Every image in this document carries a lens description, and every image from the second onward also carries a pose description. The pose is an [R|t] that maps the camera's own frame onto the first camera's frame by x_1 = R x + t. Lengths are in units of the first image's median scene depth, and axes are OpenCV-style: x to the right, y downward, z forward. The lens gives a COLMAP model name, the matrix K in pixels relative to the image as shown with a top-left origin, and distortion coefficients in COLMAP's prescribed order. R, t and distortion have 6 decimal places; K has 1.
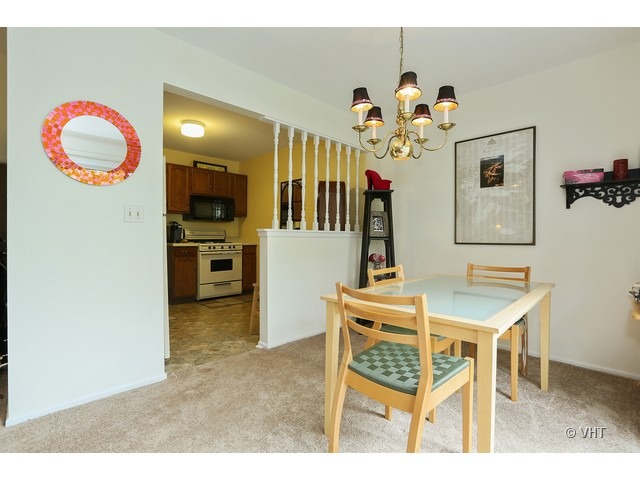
lens RADIAL K [[329.2, 0, 318.6], [0, 329.2, 240.2], [0, 0, 1]] dist [-0.019977, -0.000009]
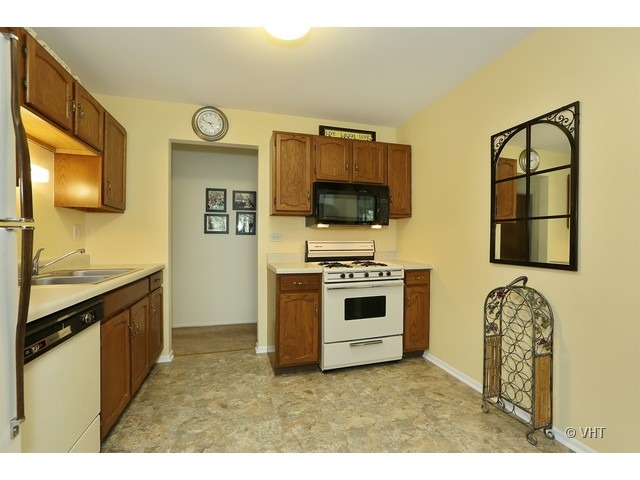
lens RADIAL K [[289.7, 0, 318.1], [0, 289.7, 242.1], [0, 0, 1]] dist [-0.029448, -0.000053]
pose [[0.876984, -0.005168, -0.480492, -0.128007], [0.003278, 0.999983, -0.004772, -0.027708], [0.480508, 0.002610, 0.876986, 0.519535]]
